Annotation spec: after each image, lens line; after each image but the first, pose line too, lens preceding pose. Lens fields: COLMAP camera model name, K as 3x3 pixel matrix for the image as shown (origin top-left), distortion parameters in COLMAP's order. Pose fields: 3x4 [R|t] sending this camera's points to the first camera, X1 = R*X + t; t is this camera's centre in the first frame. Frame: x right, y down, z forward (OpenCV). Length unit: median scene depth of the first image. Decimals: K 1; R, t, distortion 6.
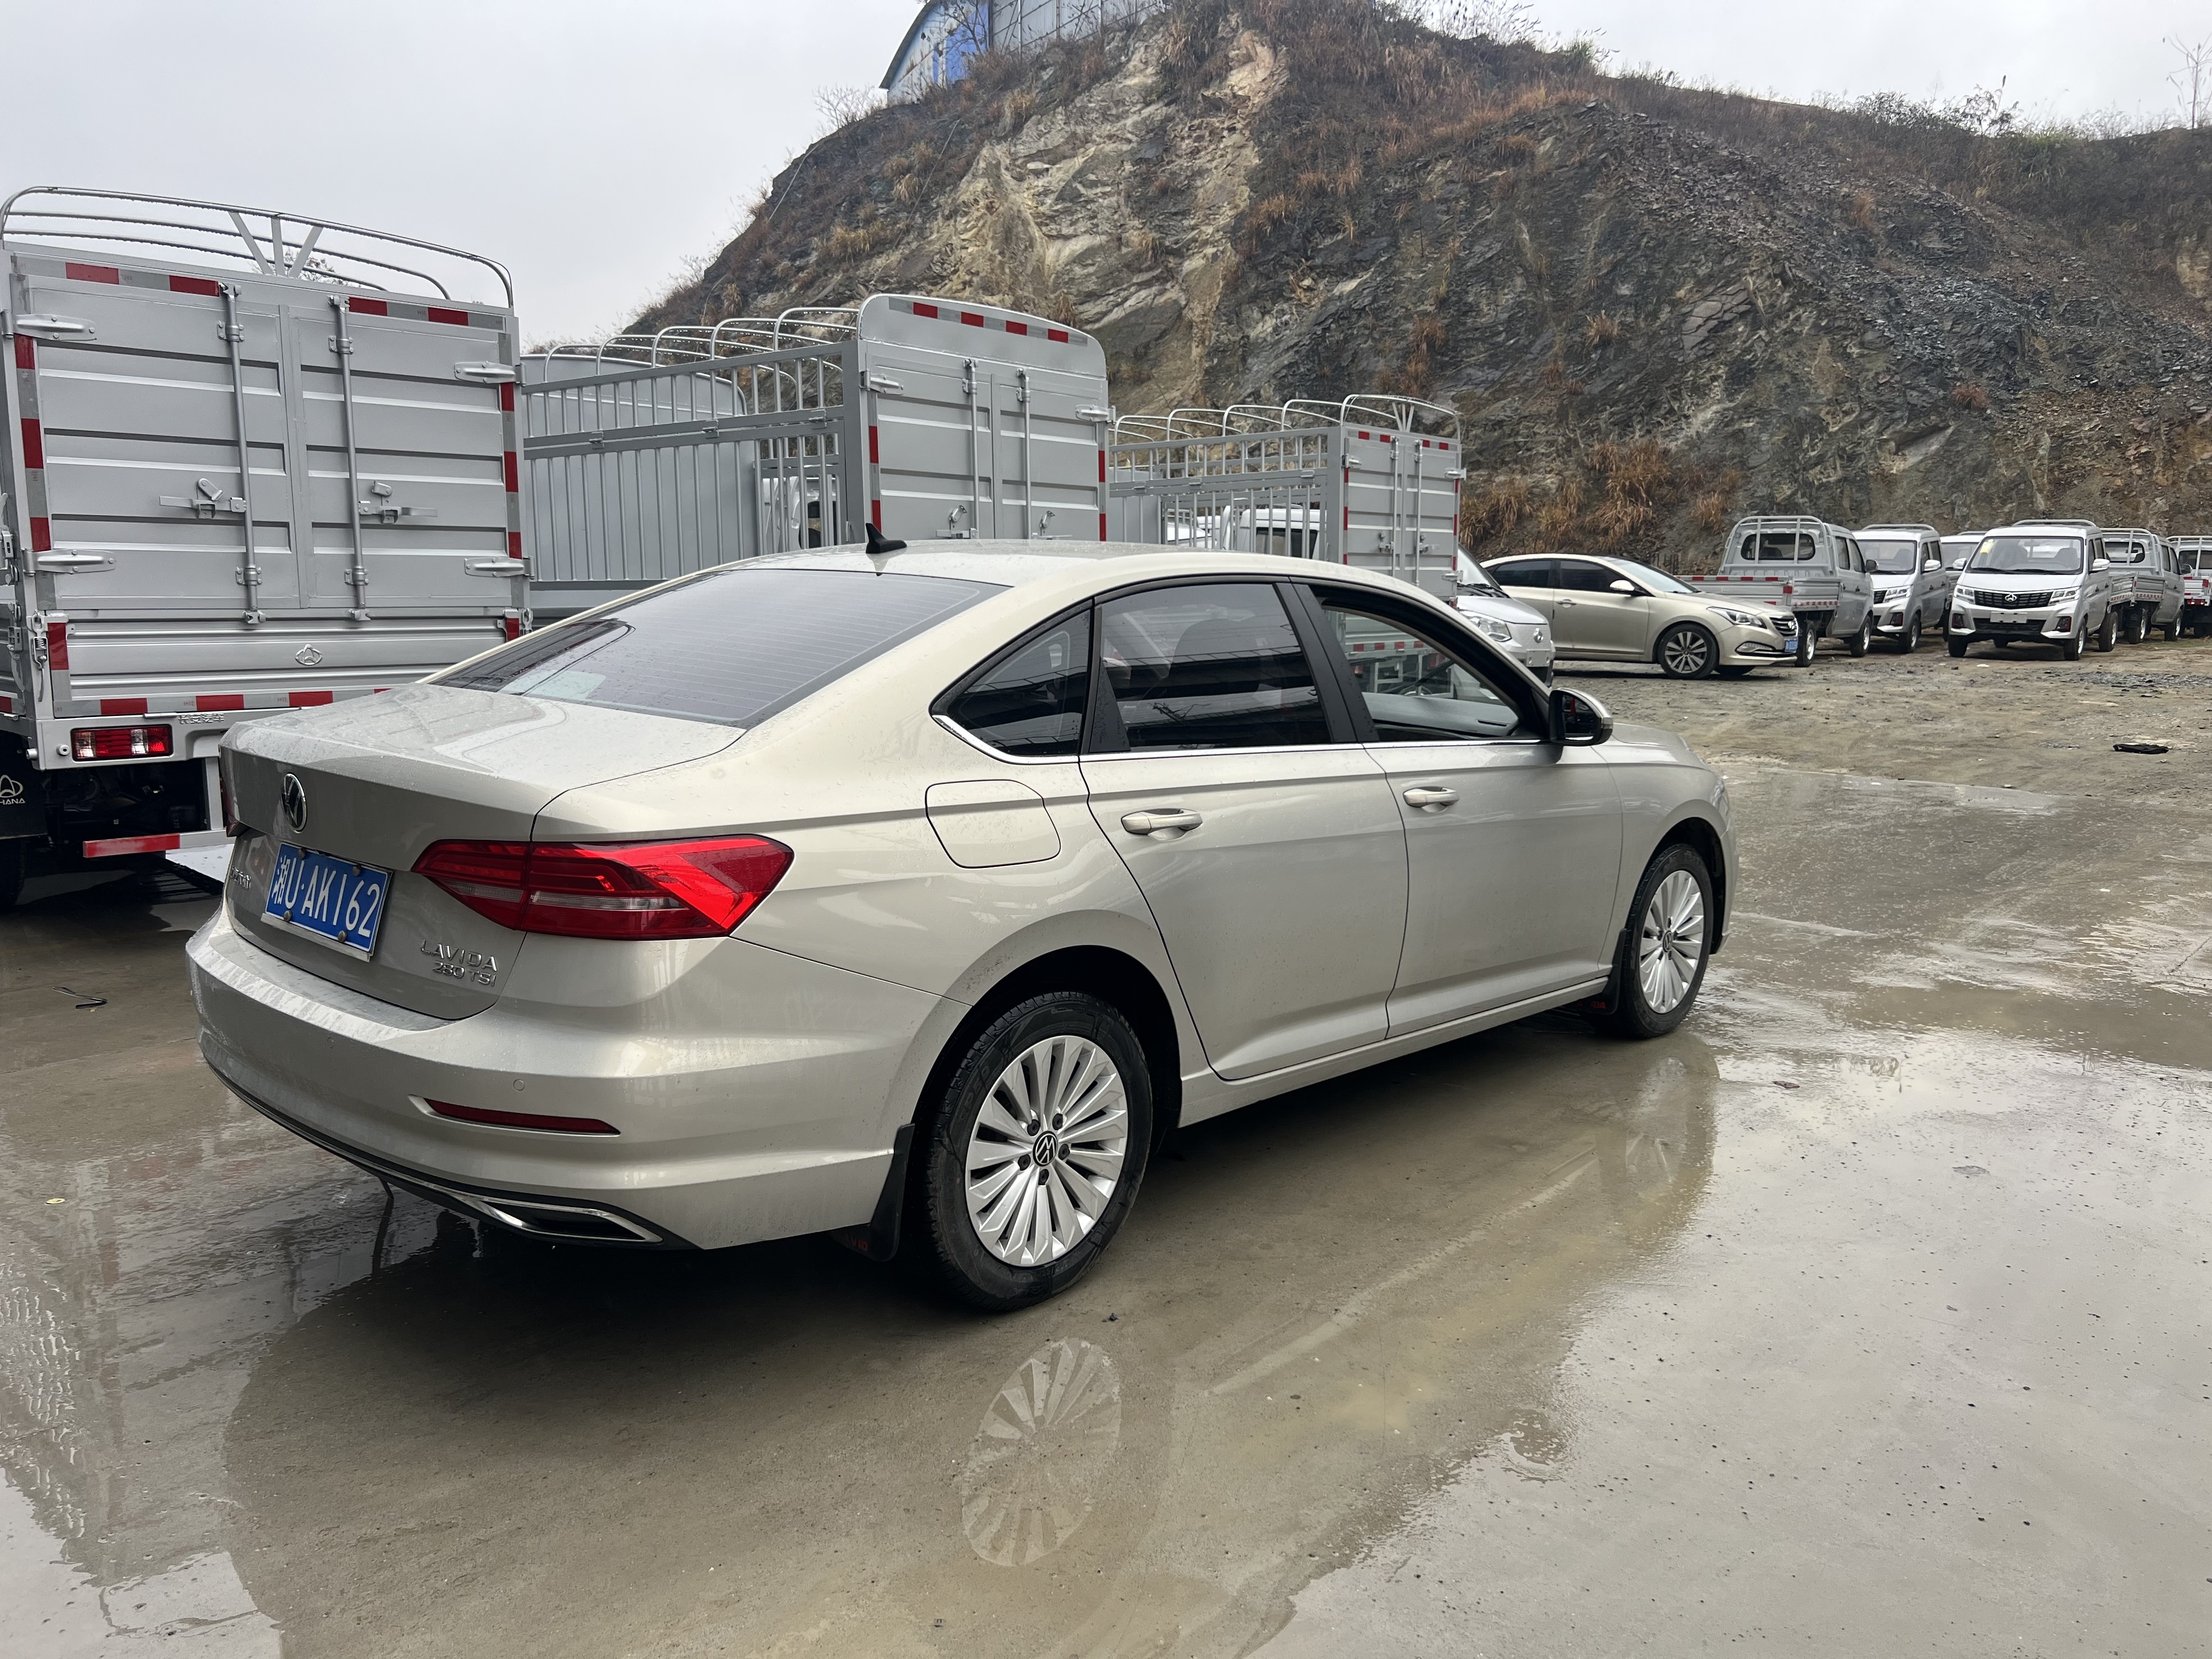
lens RADIAL K [[1667.8, 0, 1099.8], [0, 1667.8, 840.1], [0, 0, 1]] dist [0.049946, -0.053947]
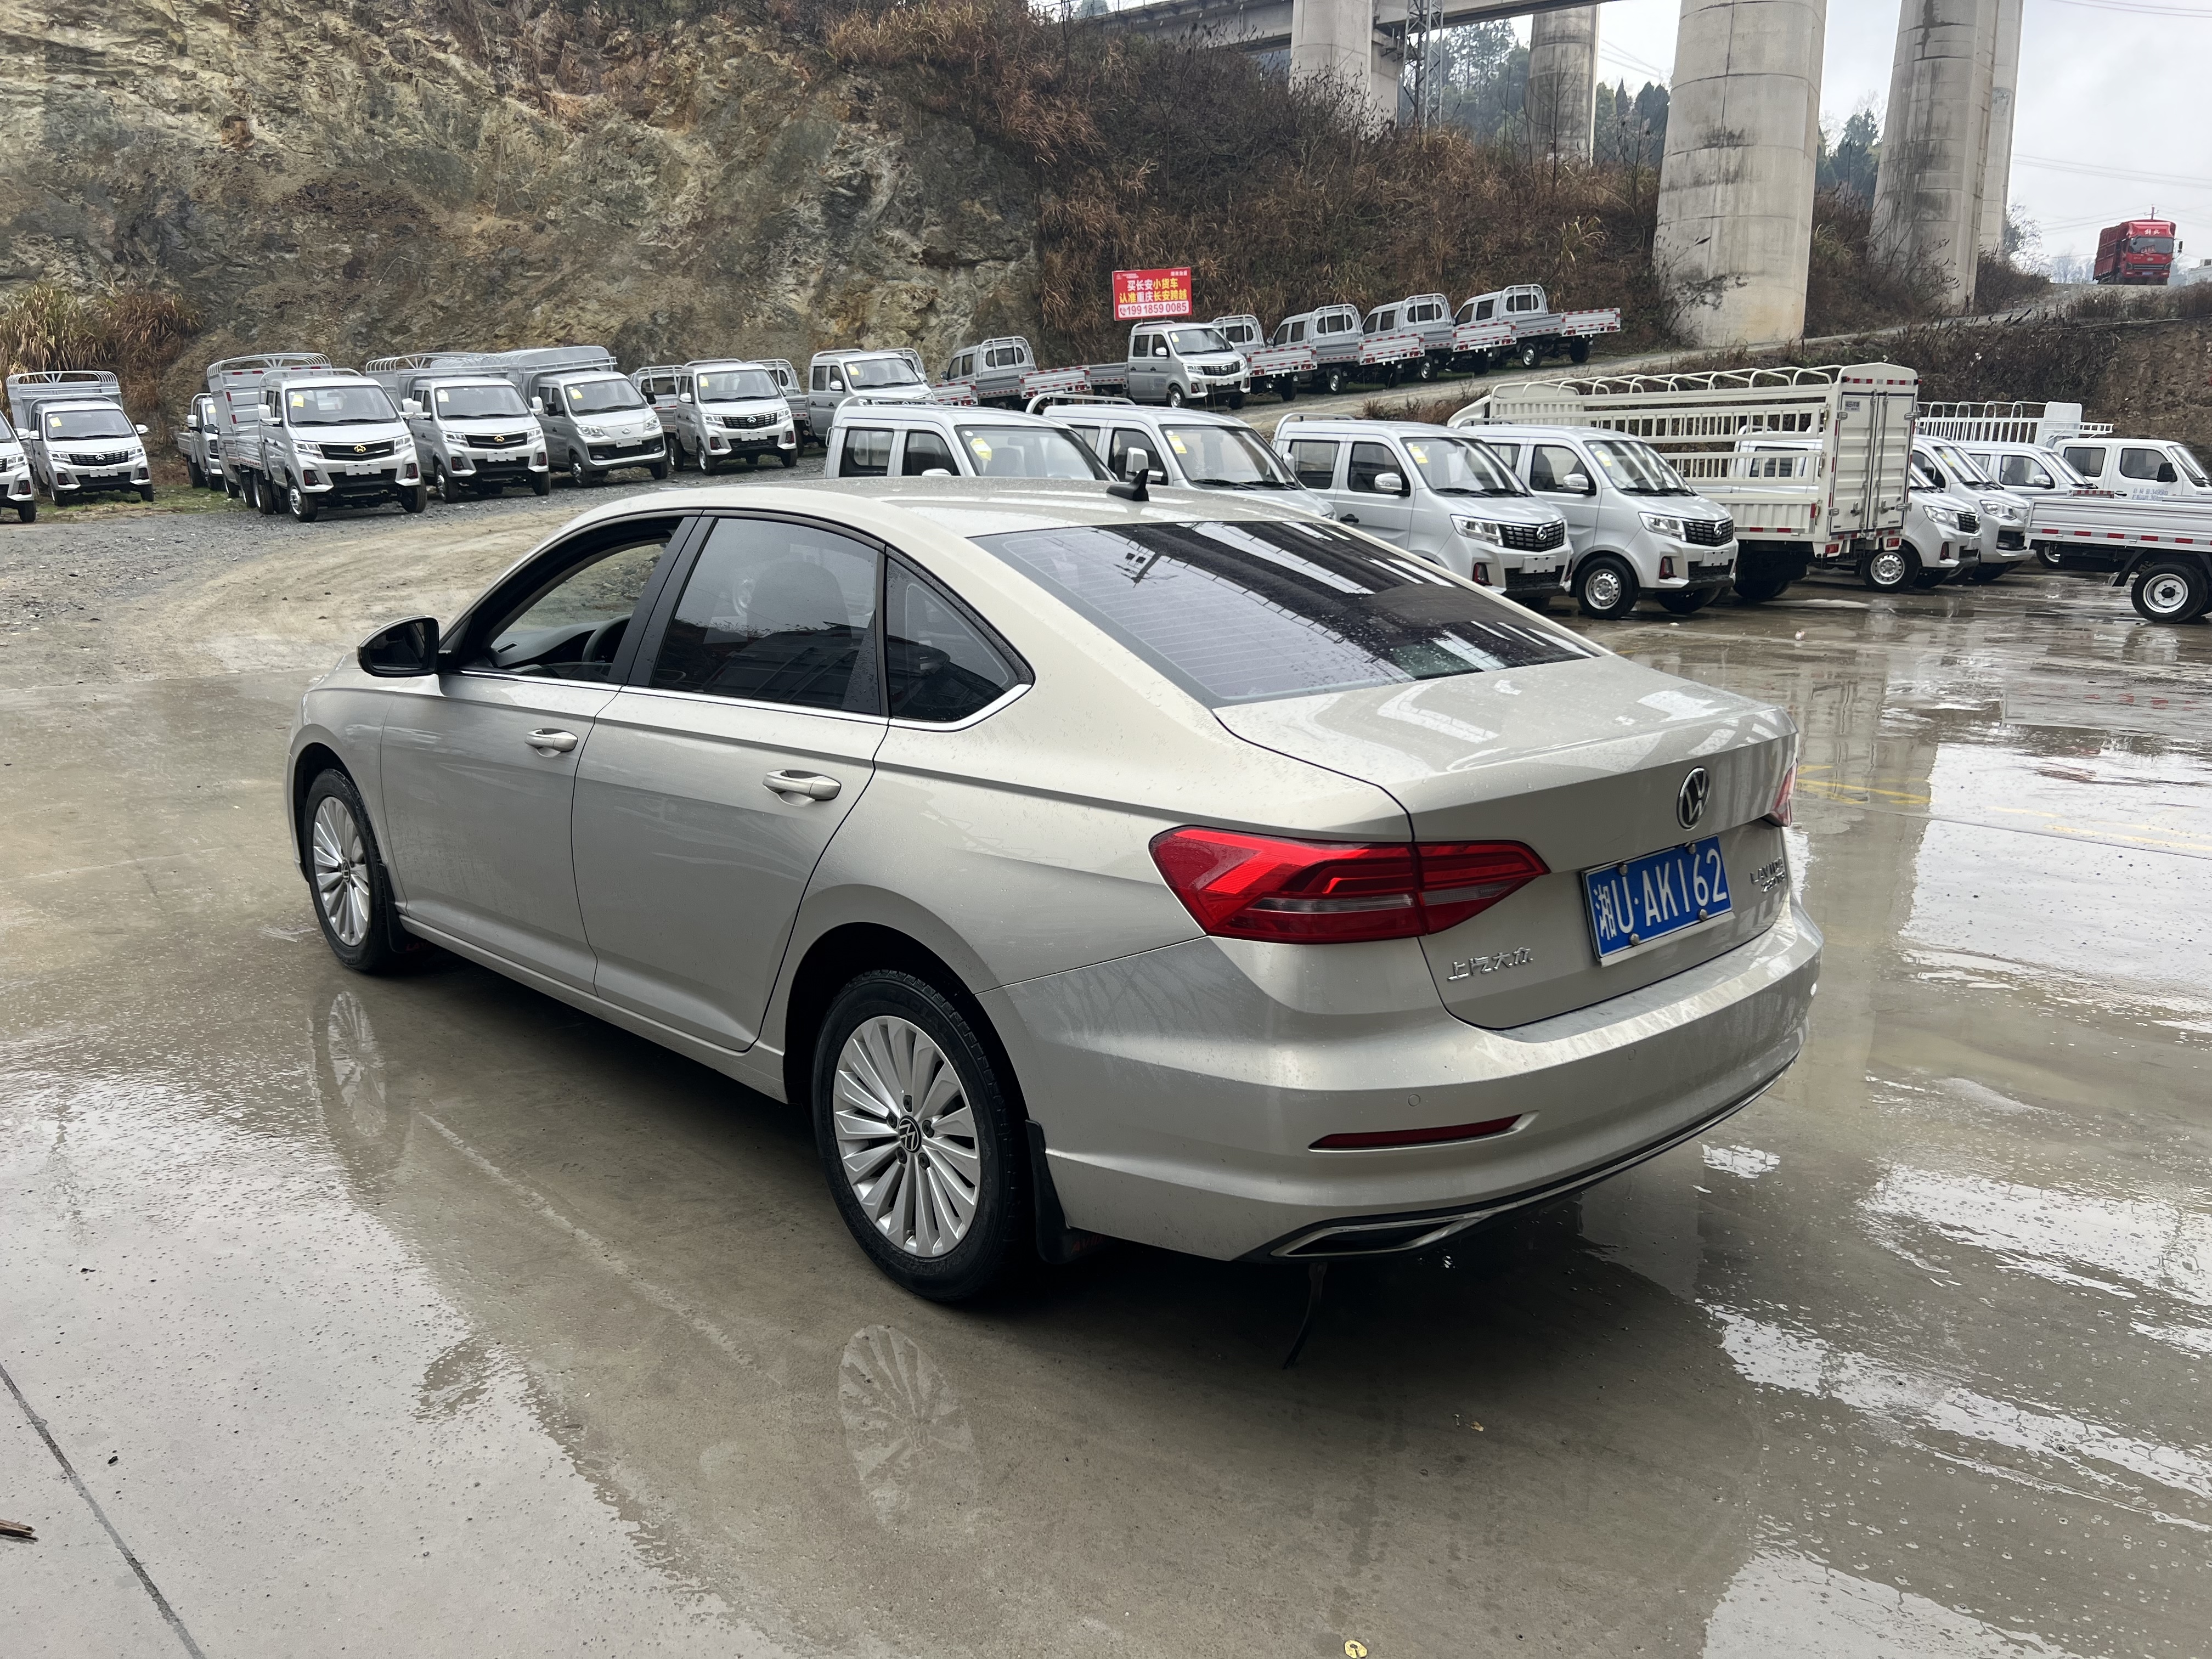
lens RADIAL K [[1667.8, 0, 1098.8], [0, 1667.8, 834.8], [0, 0, 1]] dist [0.049946, -0.053947]
pose [[0.064860, -0.233768, 0.970127, -0.077133], [0.155183, 0.962709, 0.221606, -0.014322], [-0.985754, 0.136173, 0.098718, 0.067309]]
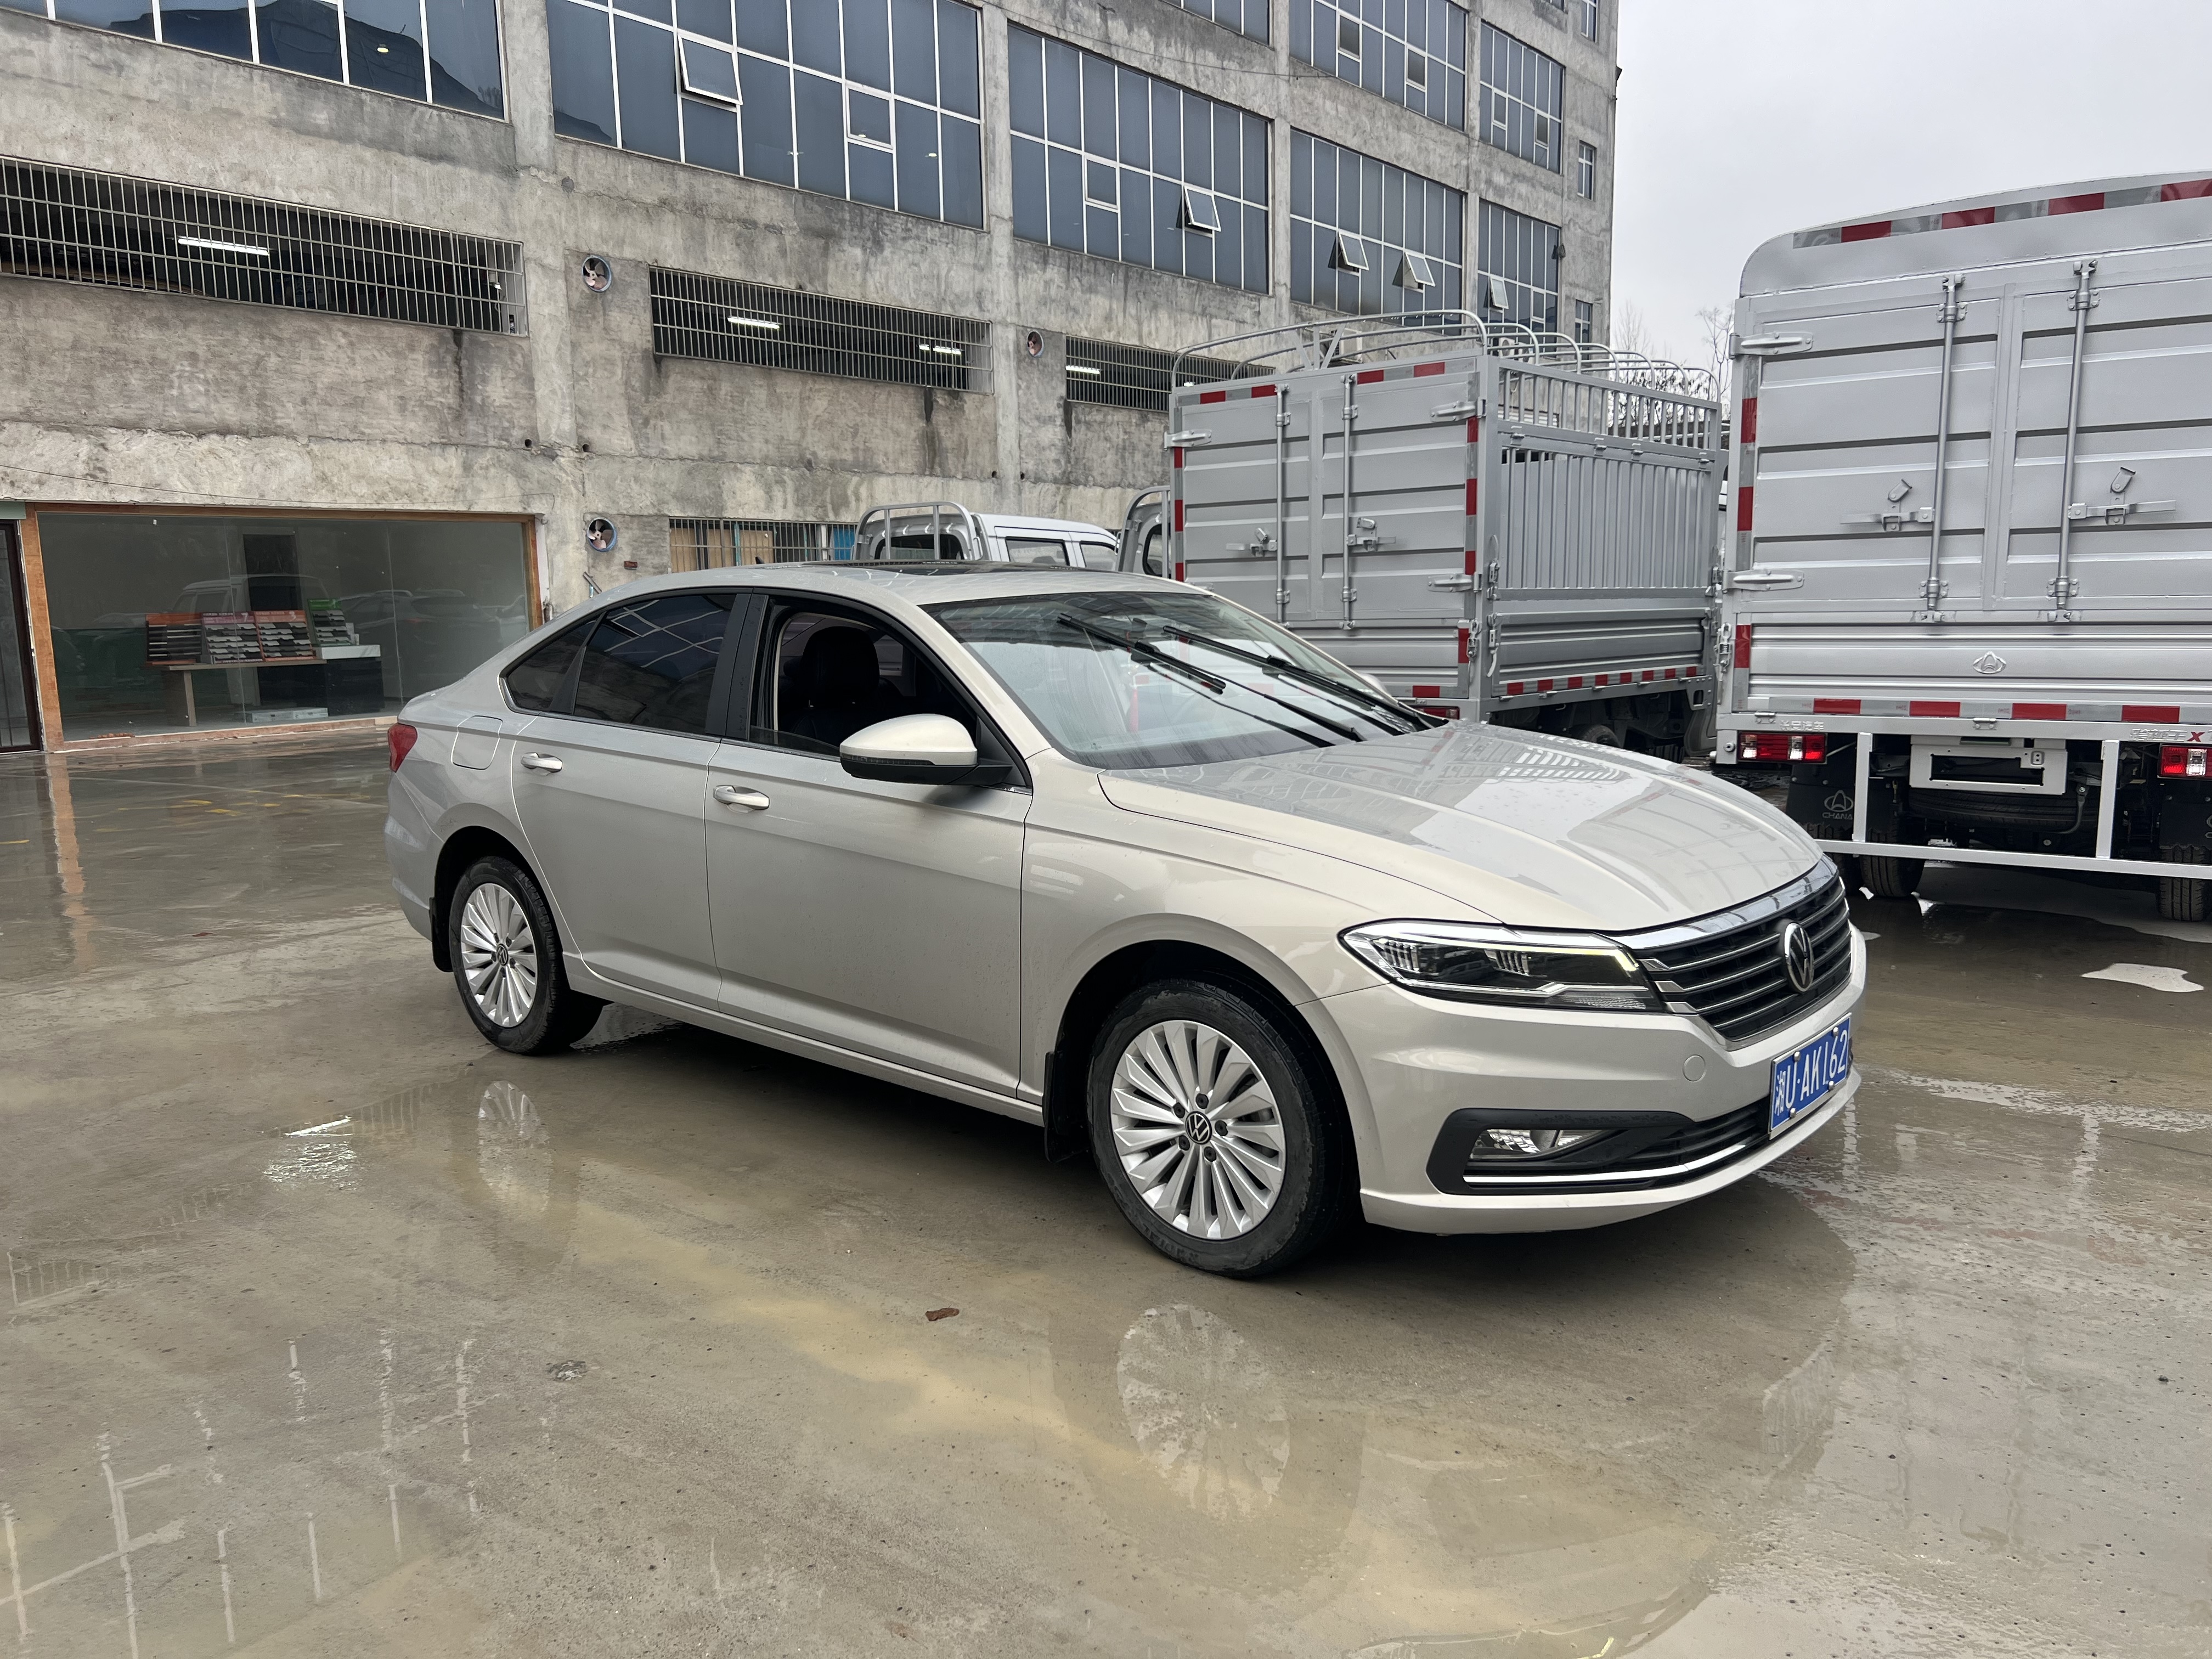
lens RADIAL K [[1667.8, 0, 1103.3], [0, 1667.8, 845.2], [0, 0, 1]] dist [0.049946, -0.053947]
pose [[0.027723, 0.134208, -0.990565, 0.092885], [-0.139548, 0.981762, 0.129110, -0.012189], [0.989827, 0.134653, 0.045946, 0.088411]]
